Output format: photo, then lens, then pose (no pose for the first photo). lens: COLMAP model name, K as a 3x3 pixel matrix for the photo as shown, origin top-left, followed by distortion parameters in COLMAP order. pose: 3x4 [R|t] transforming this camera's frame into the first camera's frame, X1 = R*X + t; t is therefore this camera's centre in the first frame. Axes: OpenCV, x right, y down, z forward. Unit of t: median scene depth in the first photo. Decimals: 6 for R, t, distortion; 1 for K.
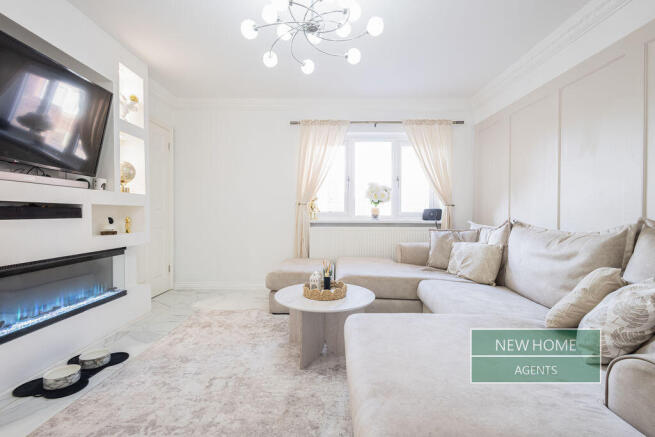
lens RADIAL K [[313.5, 0, 323.4], [0, 313.5, 217.3], [0, 0, 1]] dist [0.006298, -0.000220]
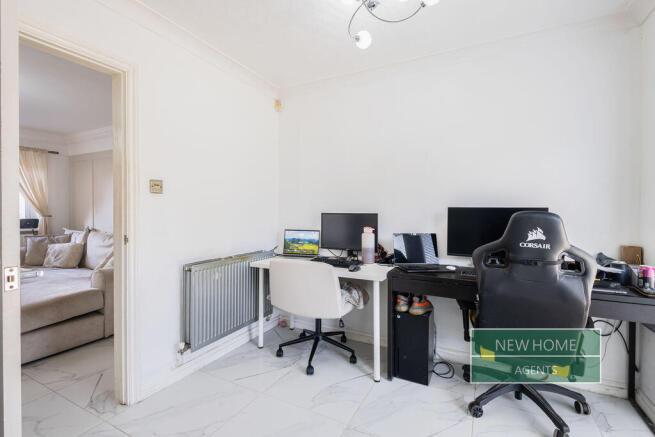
lens RADIAL K [[313.5, 0, 324.7], [0, 313.5, 212.8], [0, 0, 1]] dist [0.006298, -0.000220]
pose [[0.473732, -0.010462, 0.880607, -0.217932], [0.017520, 0.999843, 0.002454, -0.039810], [-0.880495, 0.014266, 0.473841, -0.695864]]
